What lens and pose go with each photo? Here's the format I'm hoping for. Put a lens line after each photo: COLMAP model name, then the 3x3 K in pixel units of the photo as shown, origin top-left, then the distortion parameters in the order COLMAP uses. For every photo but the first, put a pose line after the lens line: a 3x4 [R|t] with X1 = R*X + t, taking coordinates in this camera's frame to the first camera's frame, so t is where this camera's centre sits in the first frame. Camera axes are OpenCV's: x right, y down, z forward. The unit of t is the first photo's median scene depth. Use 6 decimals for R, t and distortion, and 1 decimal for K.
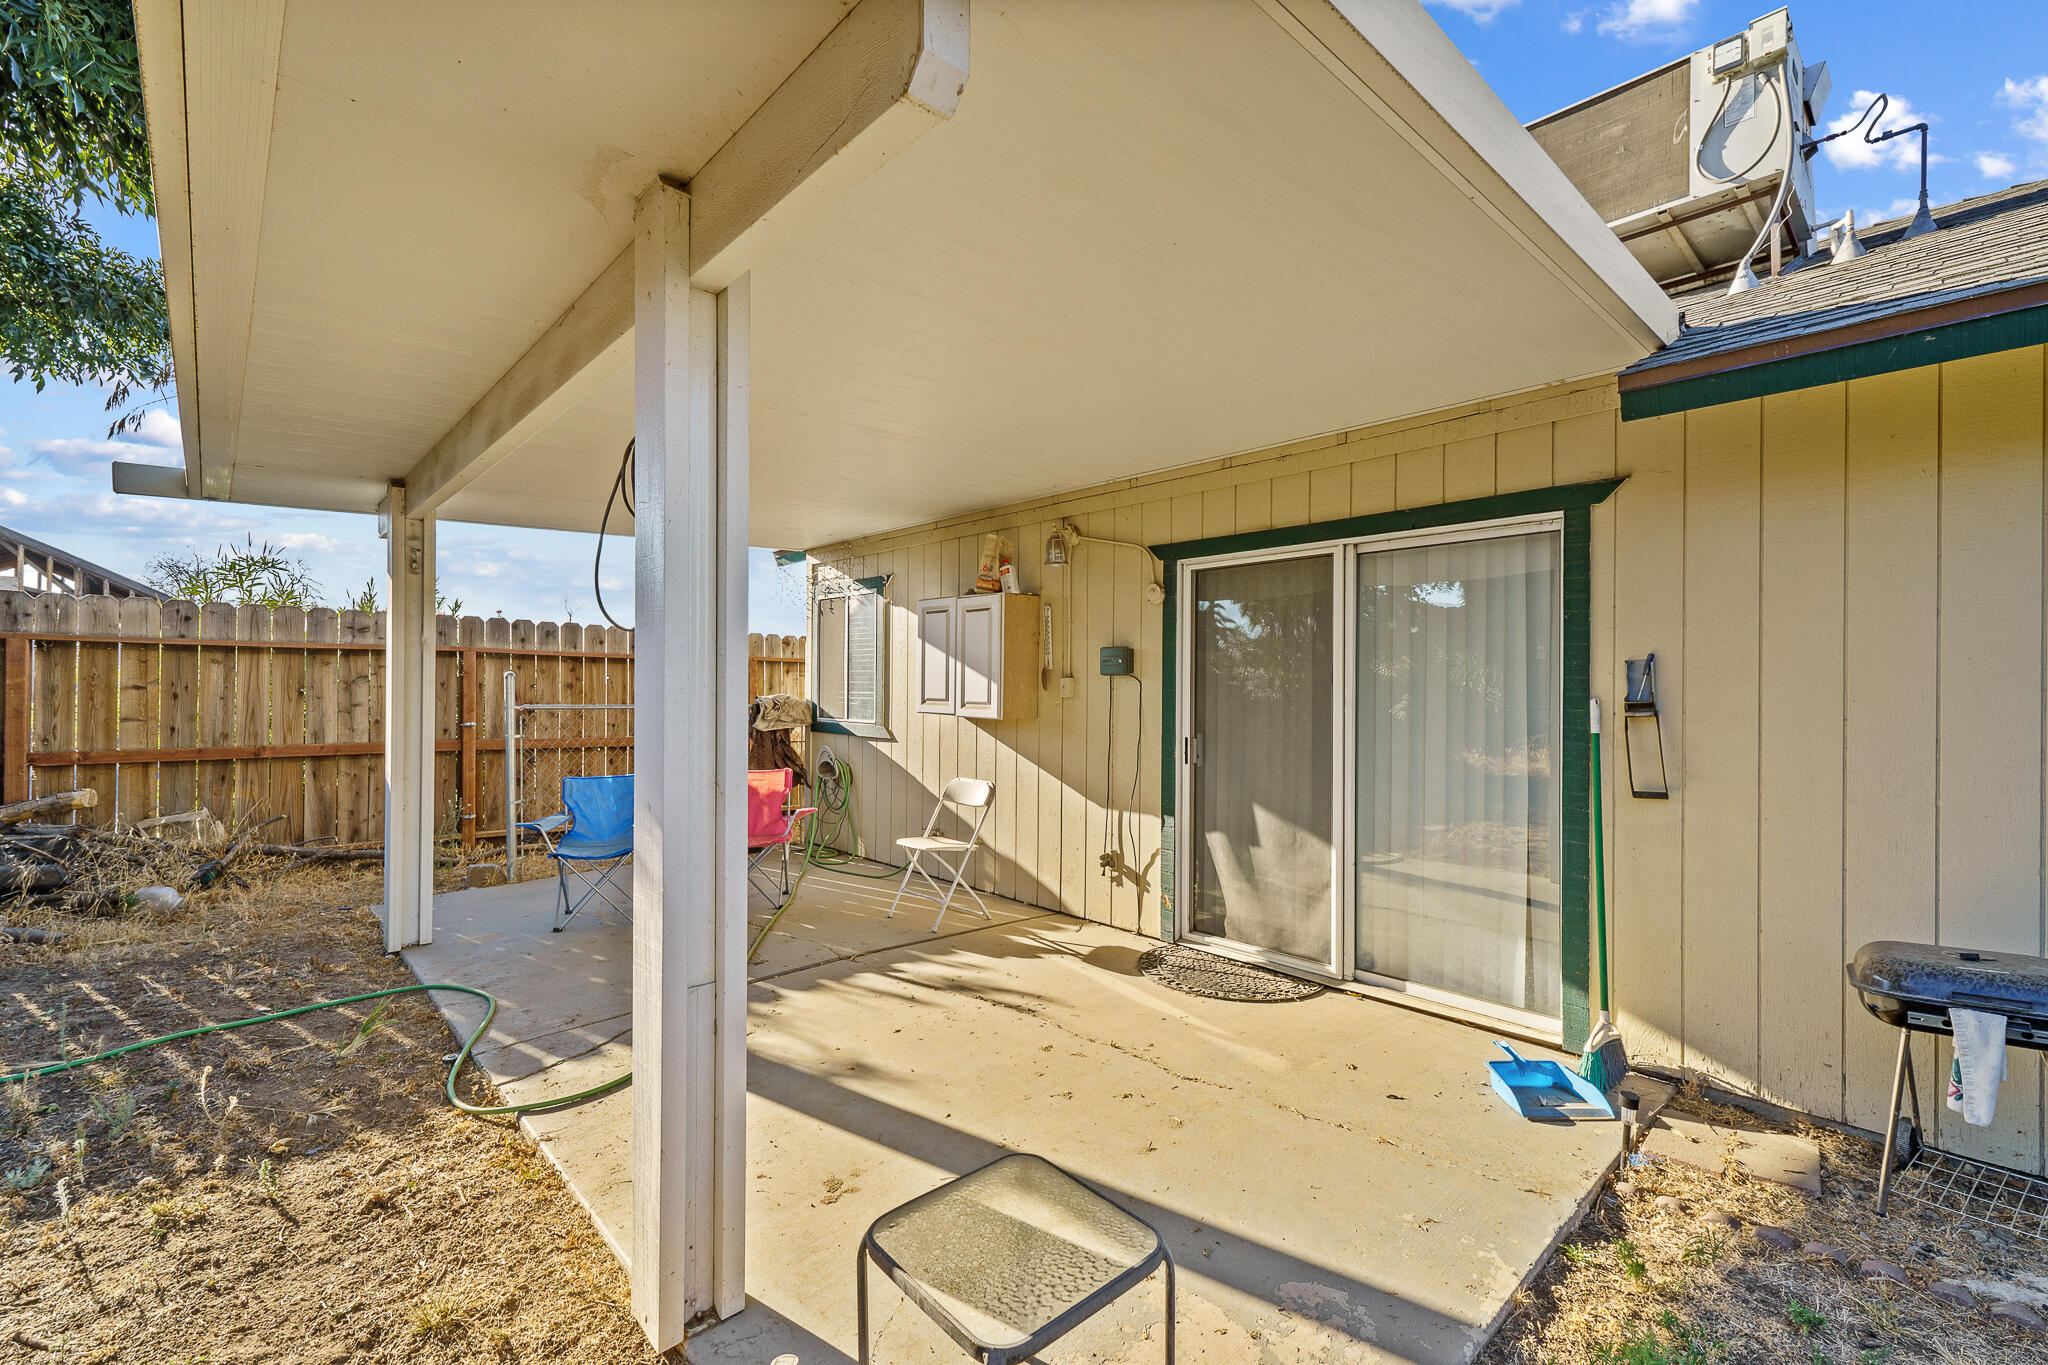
lens RADIAL K [[858.9, 0, 1019.6], [0, 858.9, 695.5], [0, 0, 1]] dist [0.007913, -0.001651]
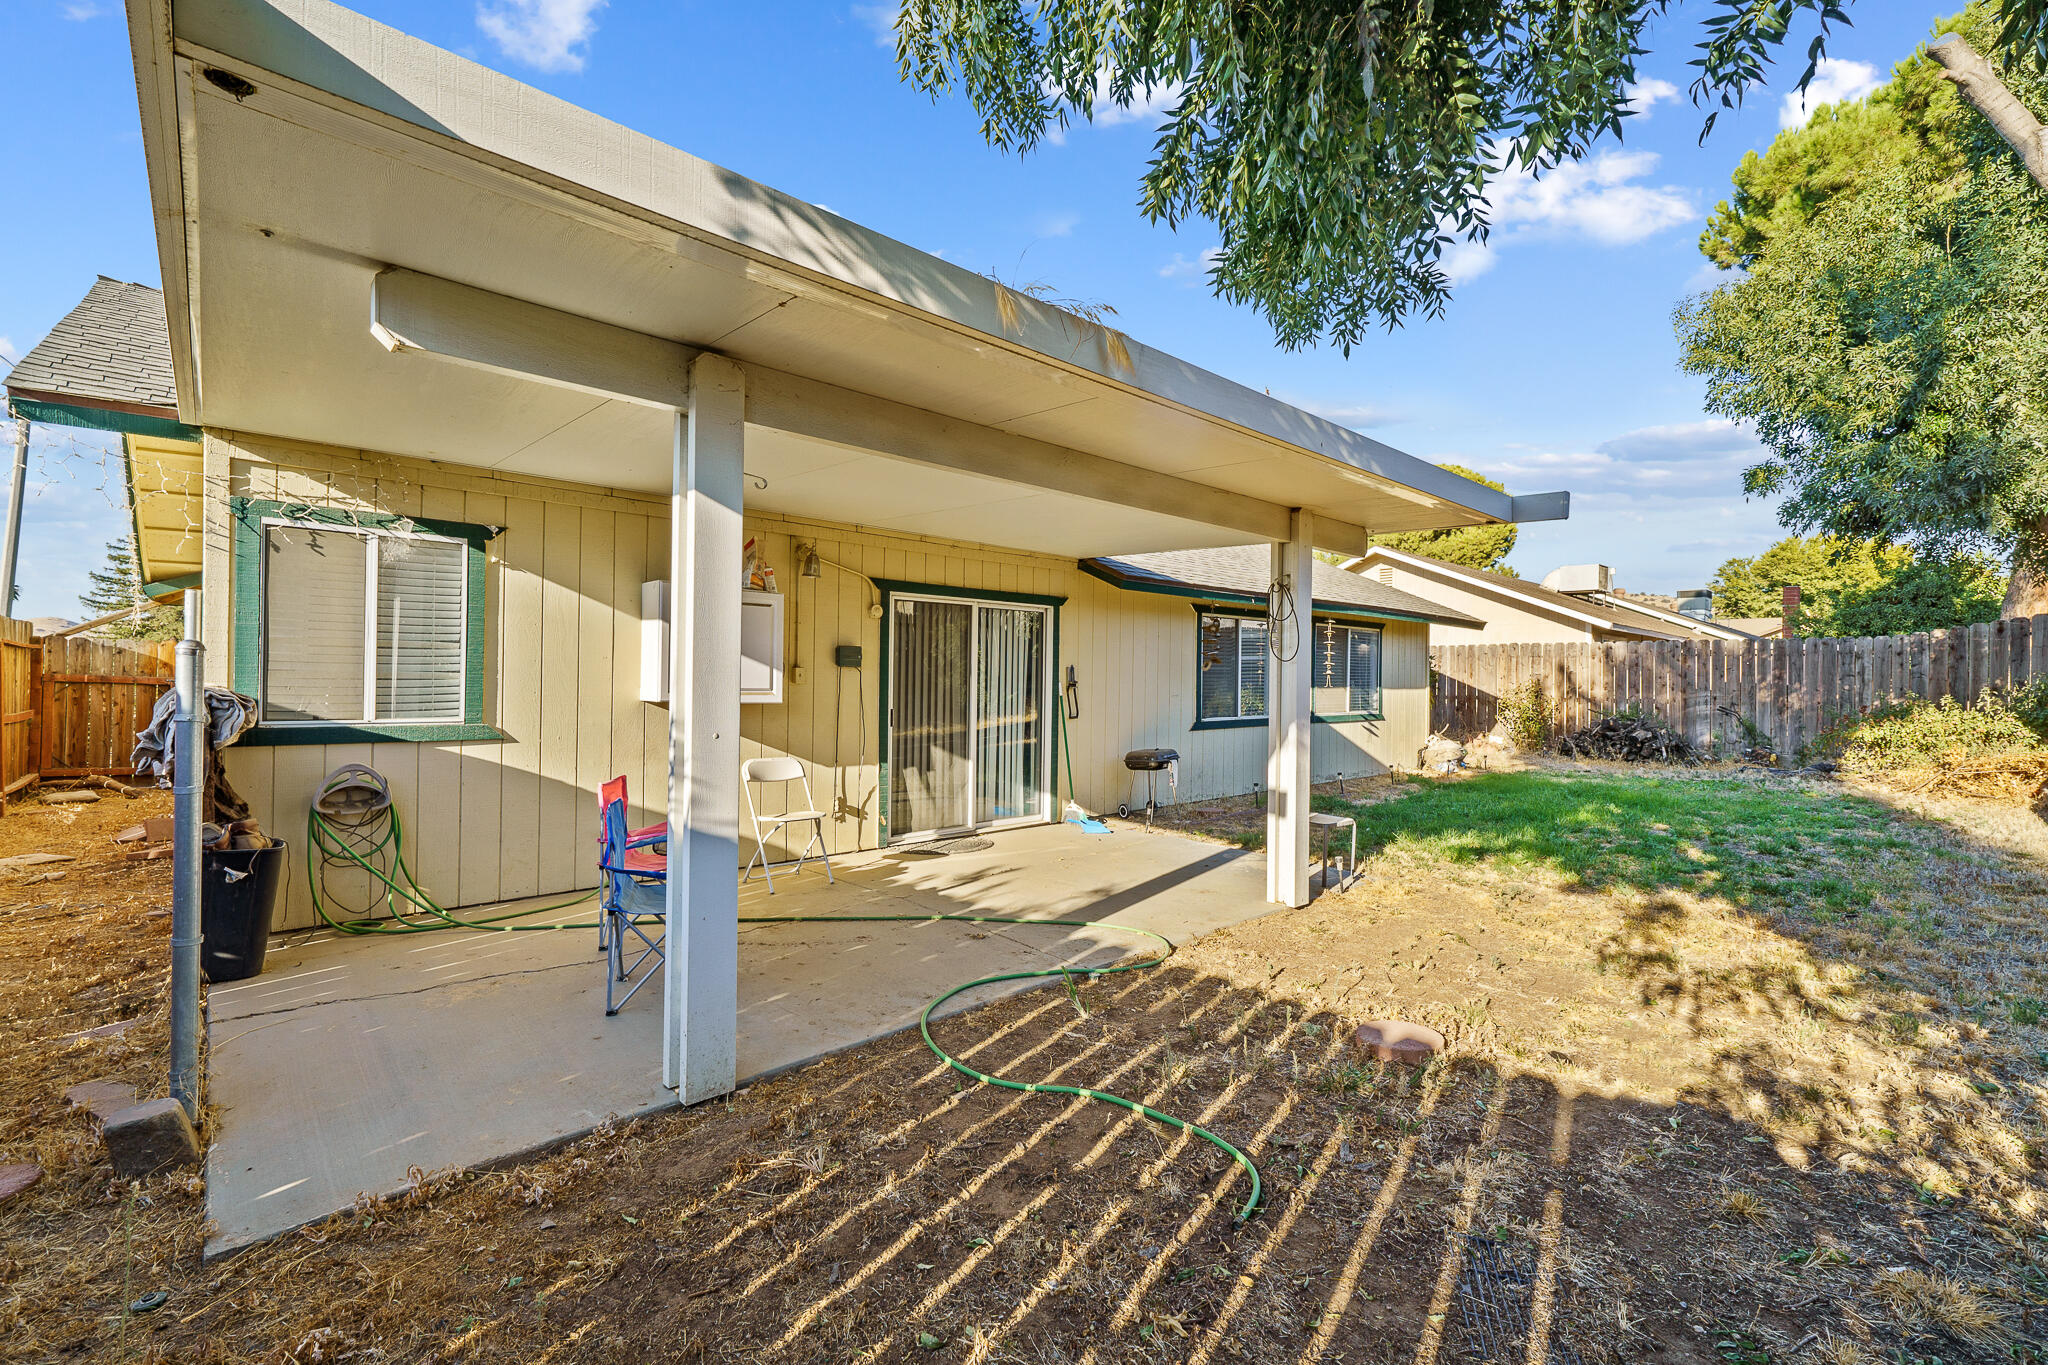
lens RADIAL K [[858.9, 0, 1024.3], [0, 858.9, 672.9], [0, 0, 1]] dist [0.007913, -0.001651]
pose [[0.015739, -0.000409, 0.999876, -1.291066], [-0.004614, 0.999989, 0.000482, -0.016062], [-0.999865, -0.004621, 0.015737, 0.728900]]
